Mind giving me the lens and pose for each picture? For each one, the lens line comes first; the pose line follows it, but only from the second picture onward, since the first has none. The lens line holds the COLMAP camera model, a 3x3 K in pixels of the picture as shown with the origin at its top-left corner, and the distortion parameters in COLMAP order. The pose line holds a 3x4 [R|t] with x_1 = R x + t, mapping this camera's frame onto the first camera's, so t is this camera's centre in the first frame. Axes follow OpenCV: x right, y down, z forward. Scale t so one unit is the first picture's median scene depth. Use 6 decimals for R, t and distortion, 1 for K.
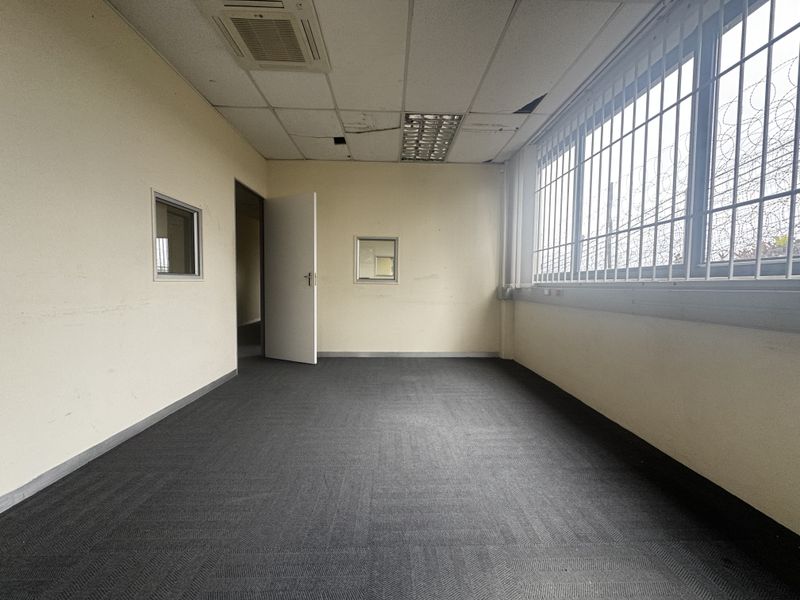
lens RADIAL K [[323.4, 0, 401.6], [0, 323.4, 301.6], [0, 0, 1]] dist [0.003380, 0.001023]
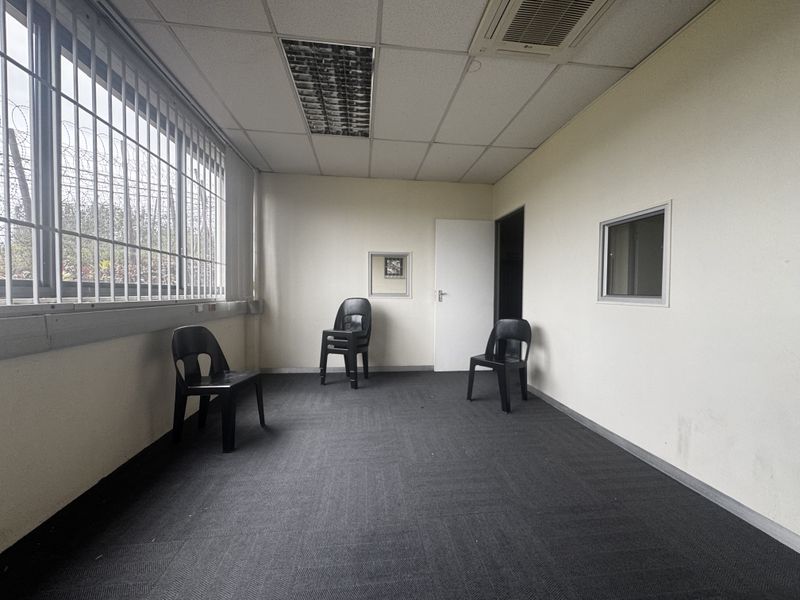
lens RADIAL K [[323.4, 0, 401.6], [0, 323.4, 301.6], [0, 0, 1]] dist [0.003380, 0.001023]
pose [[-0.998184, -0.010867, -0.059244, -0.015811], [-0.015228, 0.997167, 0.073666, -0.111055], [0.058276, 0.074435, -0.995522, 1.638773]]
